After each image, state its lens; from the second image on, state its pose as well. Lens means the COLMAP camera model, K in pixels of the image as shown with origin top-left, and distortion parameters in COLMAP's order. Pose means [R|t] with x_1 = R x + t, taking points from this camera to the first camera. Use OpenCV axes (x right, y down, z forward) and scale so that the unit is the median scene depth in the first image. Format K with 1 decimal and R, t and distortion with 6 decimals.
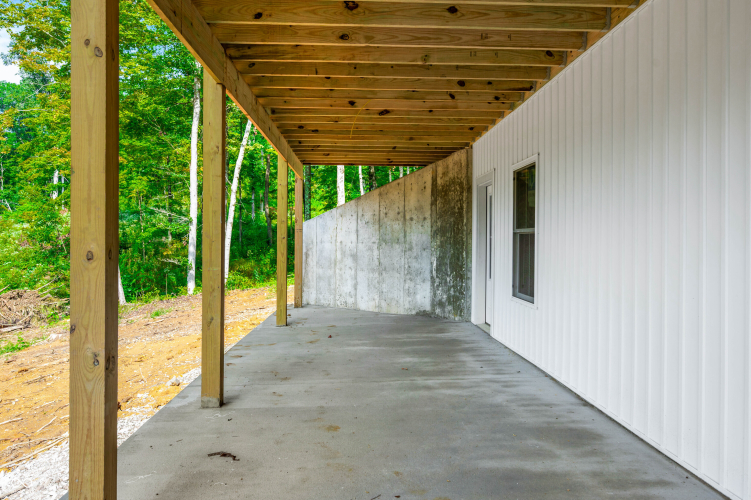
lens RADIAL K [[569.8, 0, 376.9], [0, 569.8, 244.3], [0, 0, 1]] dist [0.002955, -0.000630]
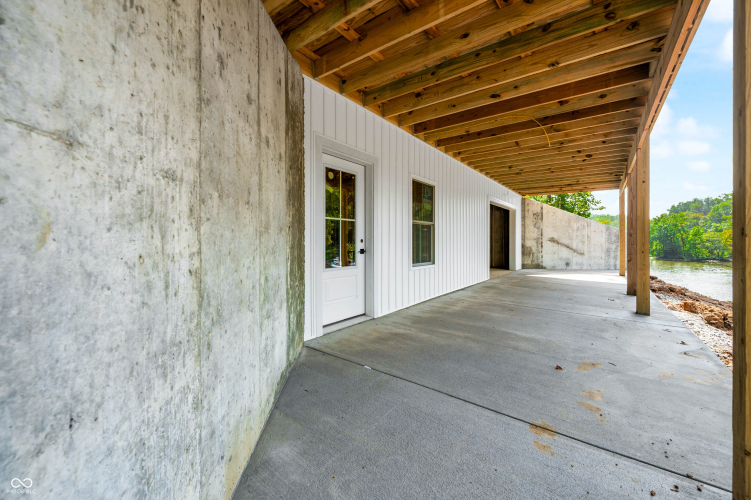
lens RADIAL K [[301.3, 0, 375.6], [0, 301.3, 246.5], [0, 0, 1]] dist [0.000158, -0.000247]
pose [[-0.781157, -0.012122, 0.624216, -0.128715], [0.002224, 0.999751, 0.022197, 0.018919], [-0.624330, 0.018727, -0.780936, 1.306257]]
